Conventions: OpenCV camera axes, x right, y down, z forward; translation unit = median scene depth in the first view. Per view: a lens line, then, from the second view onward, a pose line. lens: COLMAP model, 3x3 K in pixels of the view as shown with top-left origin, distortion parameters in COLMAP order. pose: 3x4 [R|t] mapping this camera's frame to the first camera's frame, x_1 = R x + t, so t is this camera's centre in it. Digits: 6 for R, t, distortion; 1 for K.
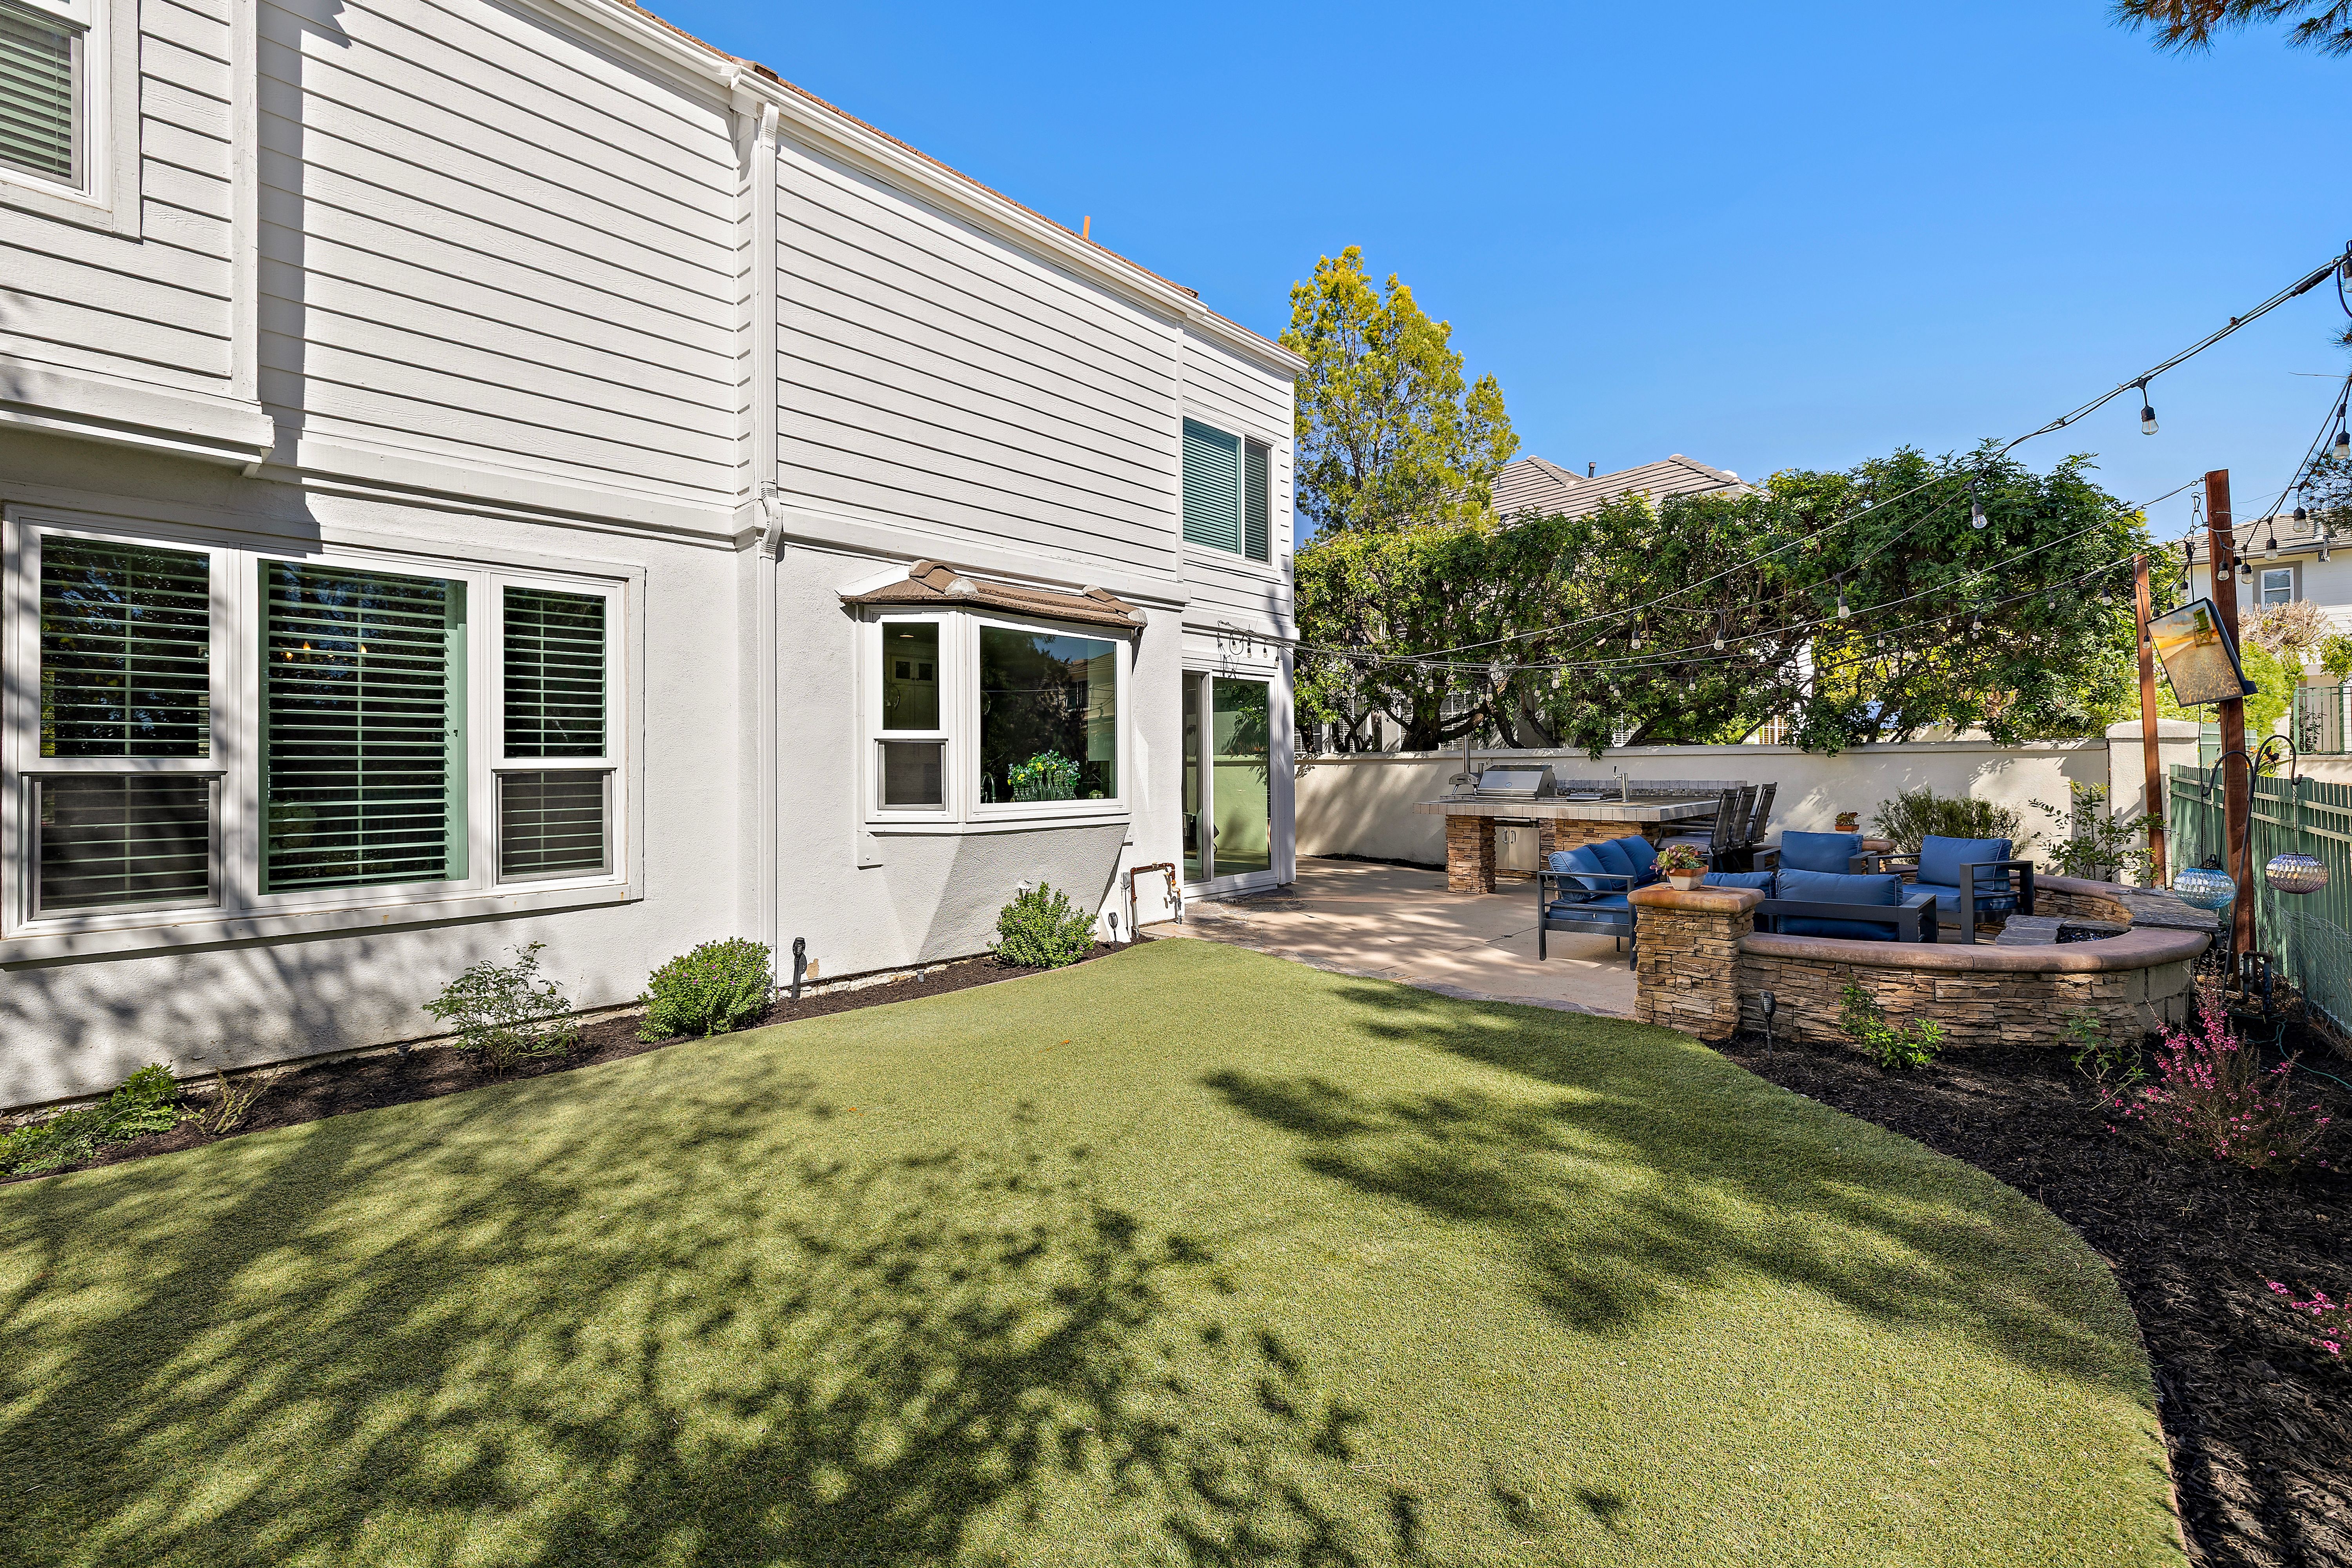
lens RADIAL K [[1009.4, 0, 1164.4], [0, 1009.4, 766.3], [0, 0, 1]] dist [0.000643, 0.000147]
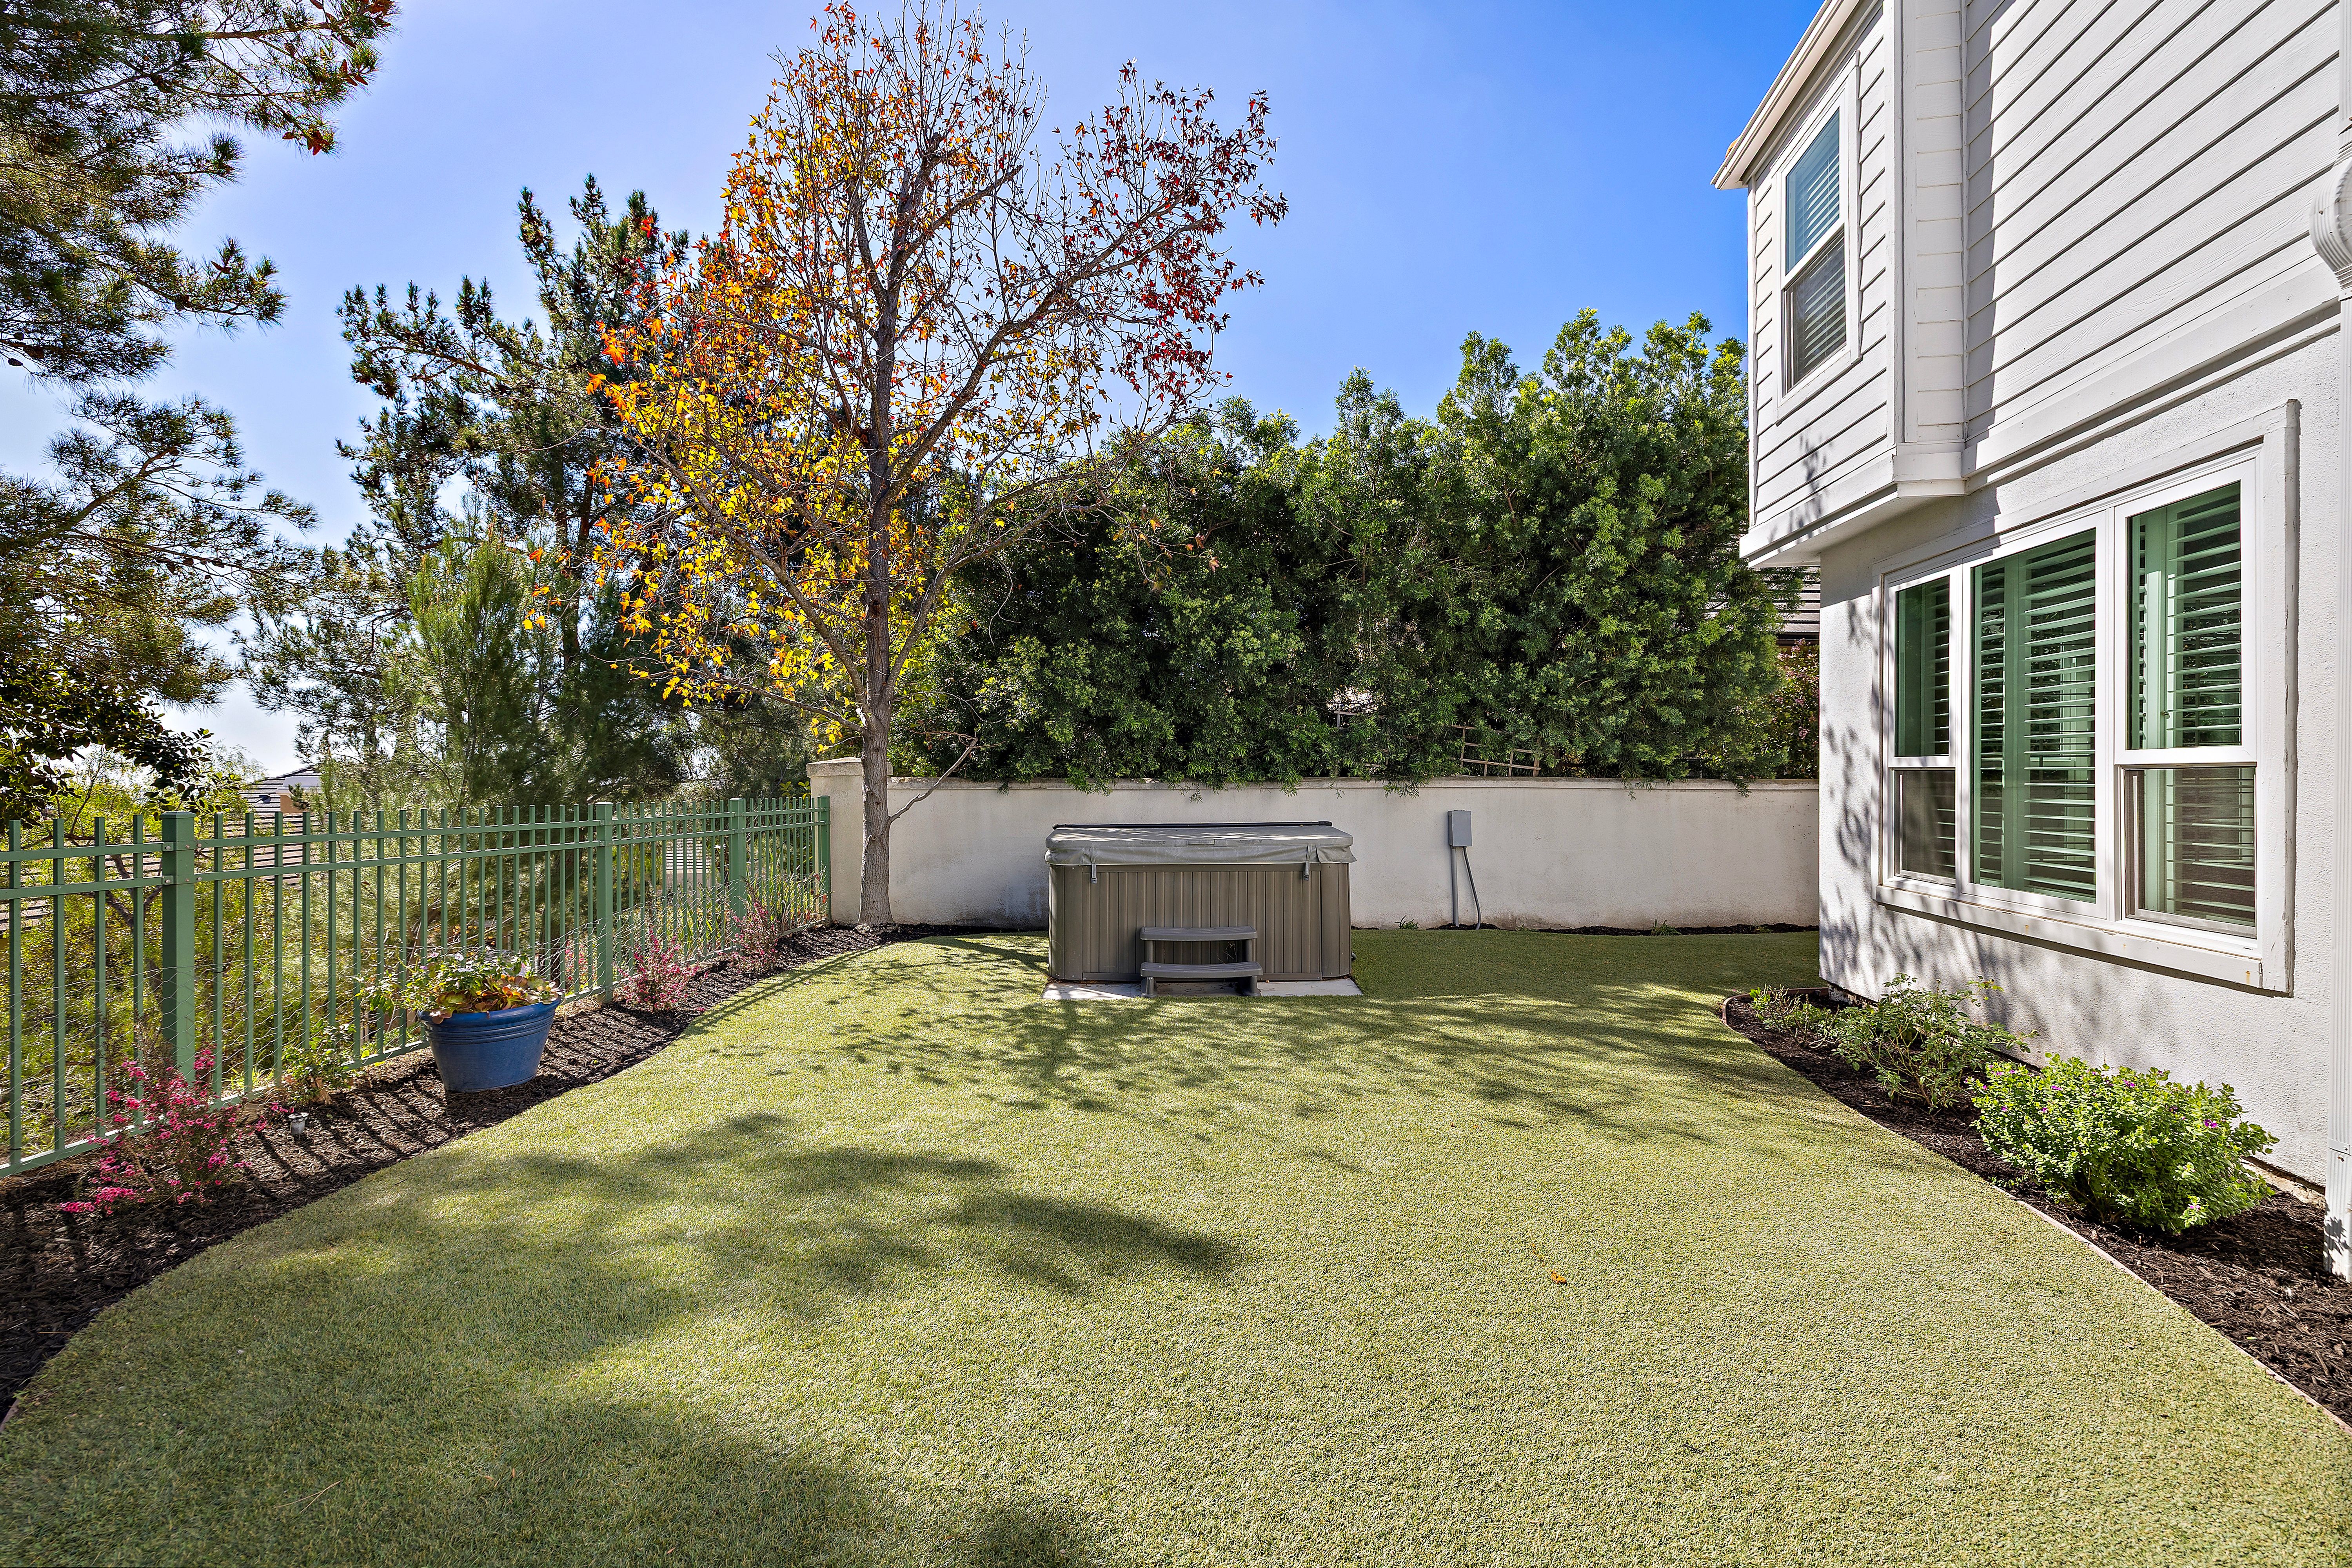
lens RADIAL K [[996.4, 0, 1181.8], [0, 996.4, 779.4], [0, 0, 1]] dist [0.001242, 0.000228]
pose [[-0.823423, 0.014294, -0.567248, 0.451416], [0.009349, 0.999889, 0.011625, -0.001469], [0.567351, 0.004270, -0.823465, 1.607891]]
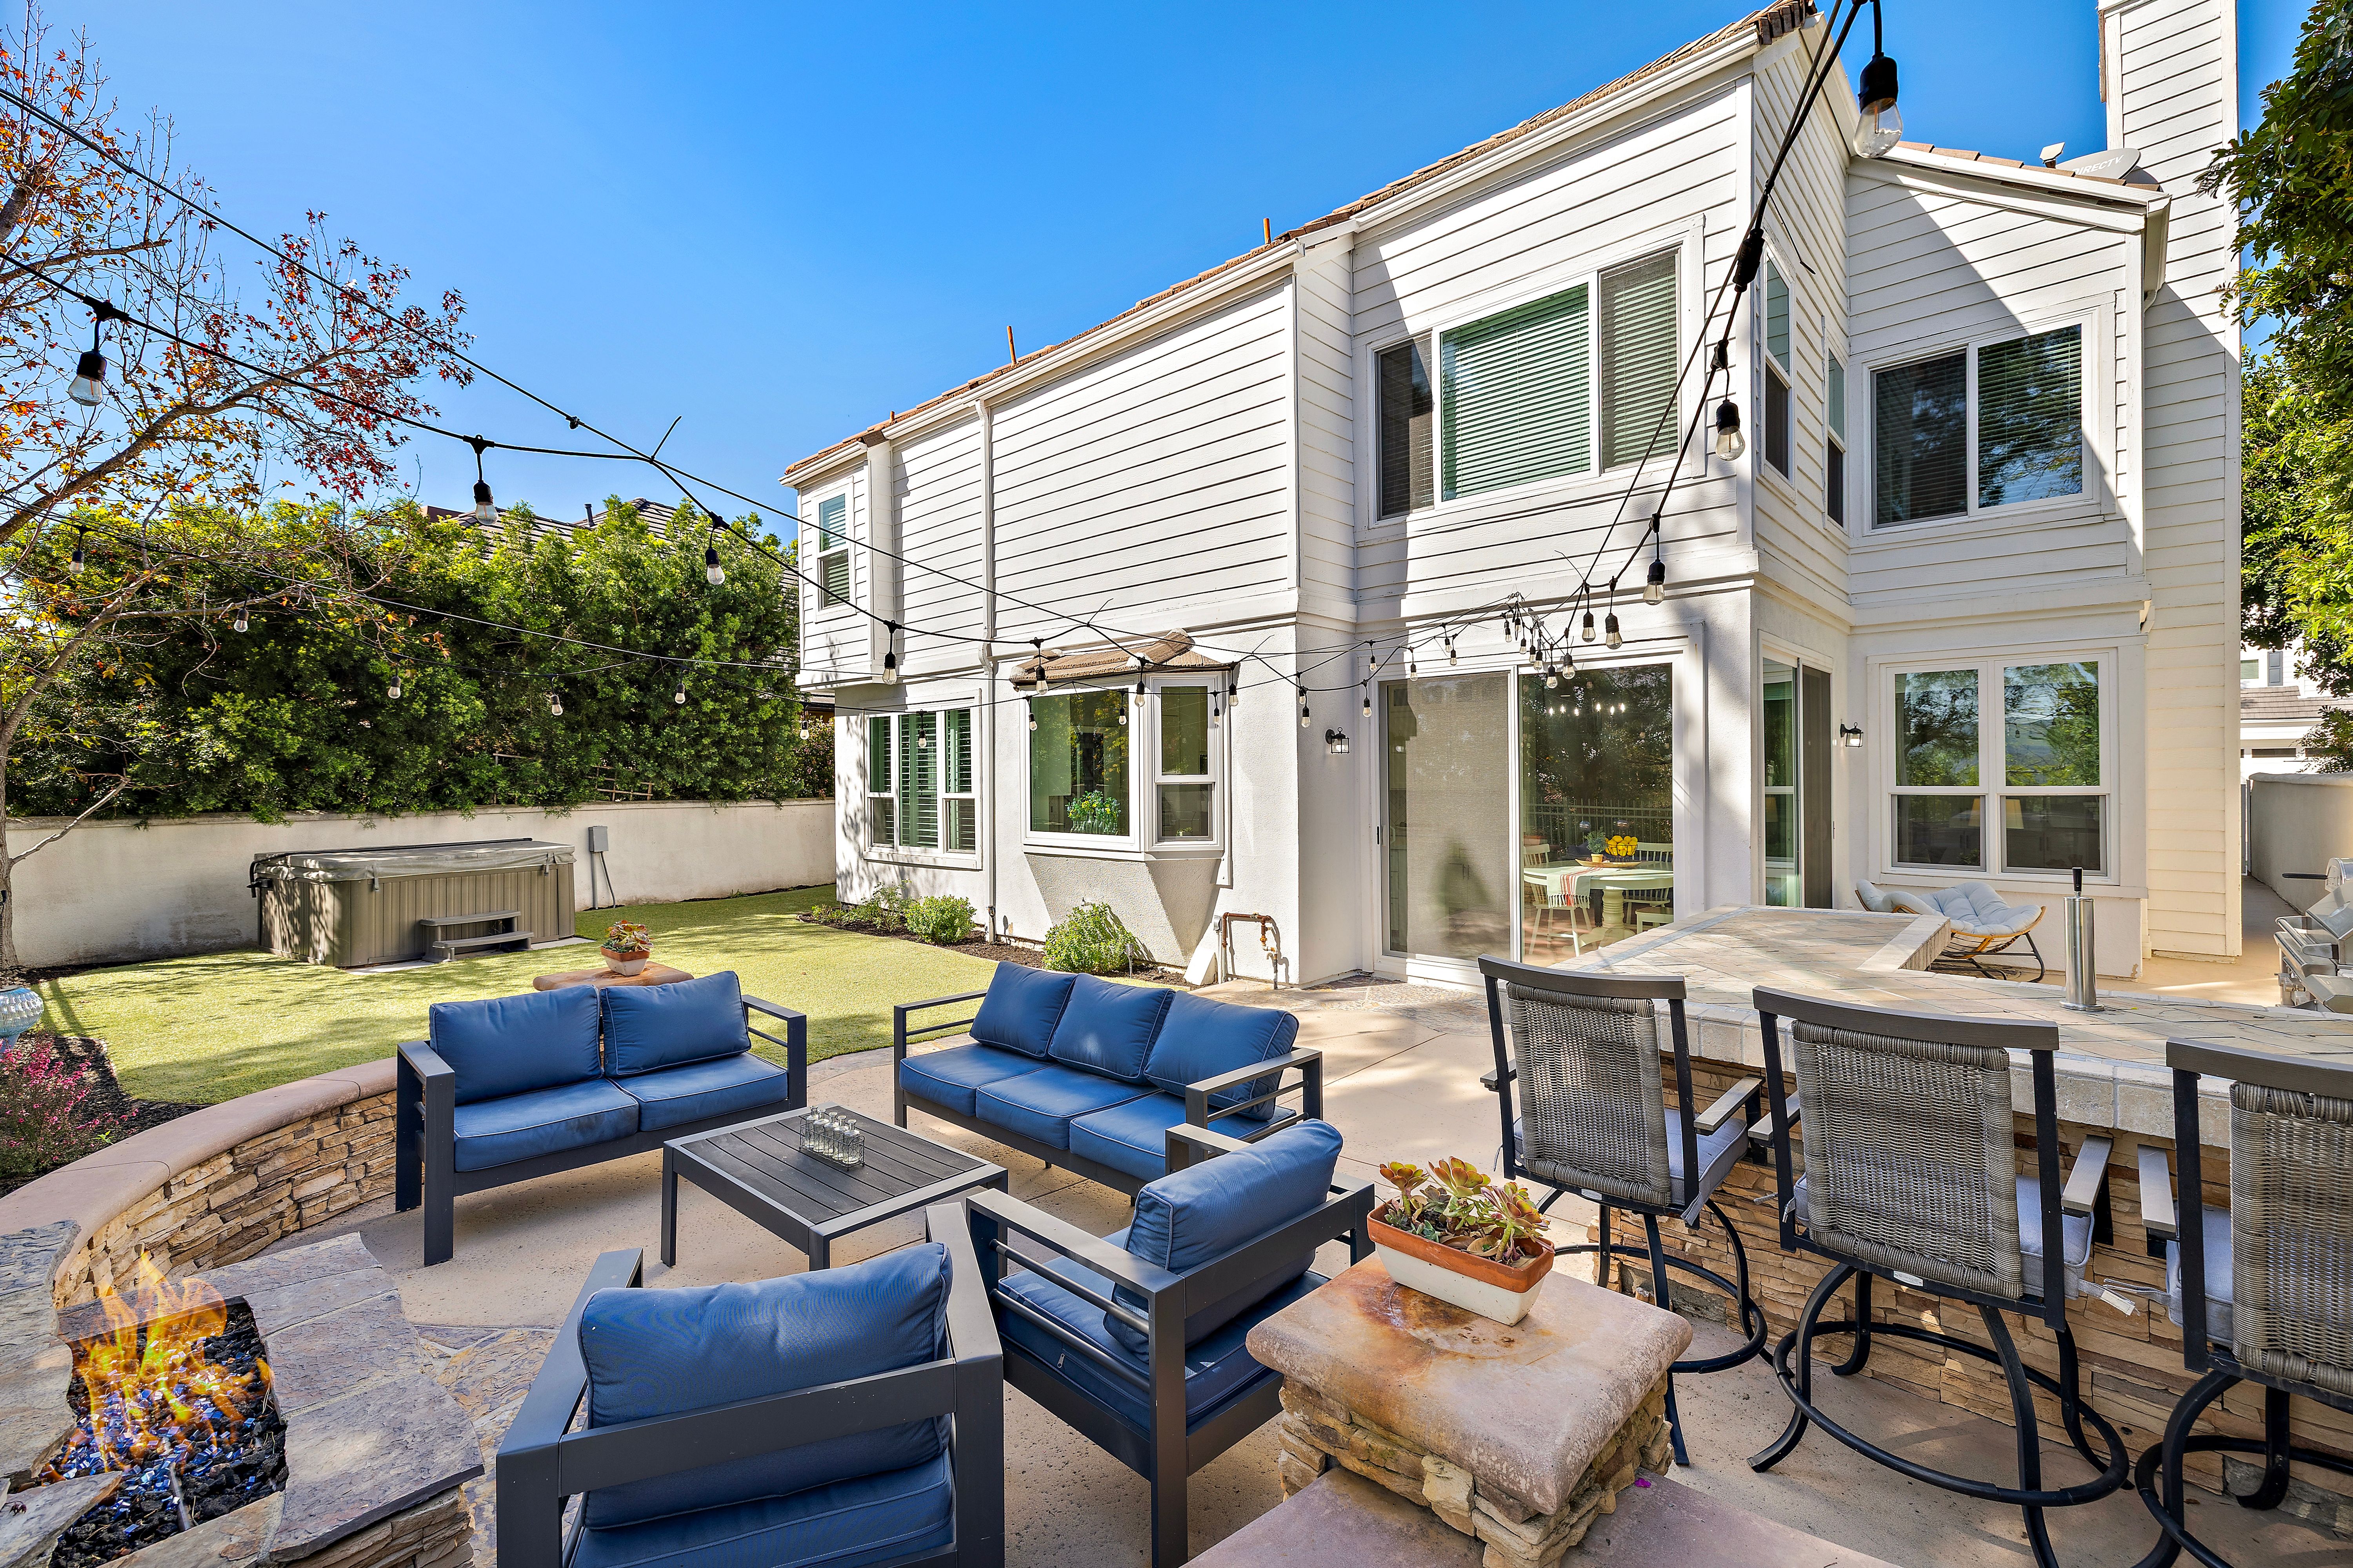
lens RADIAL K [[996.9, 0, 1182.3], [0, 996.9, 779.4], [0, 0, 1]] dist [0.001242, 0.000228]
pose [[-0.000089, 0.014874, -0.999889, 1.885115], [0.007400, 0.999862, 0.014873, -0.084054], [0.999973, -0.007397, -0.000199, 1.982264]]
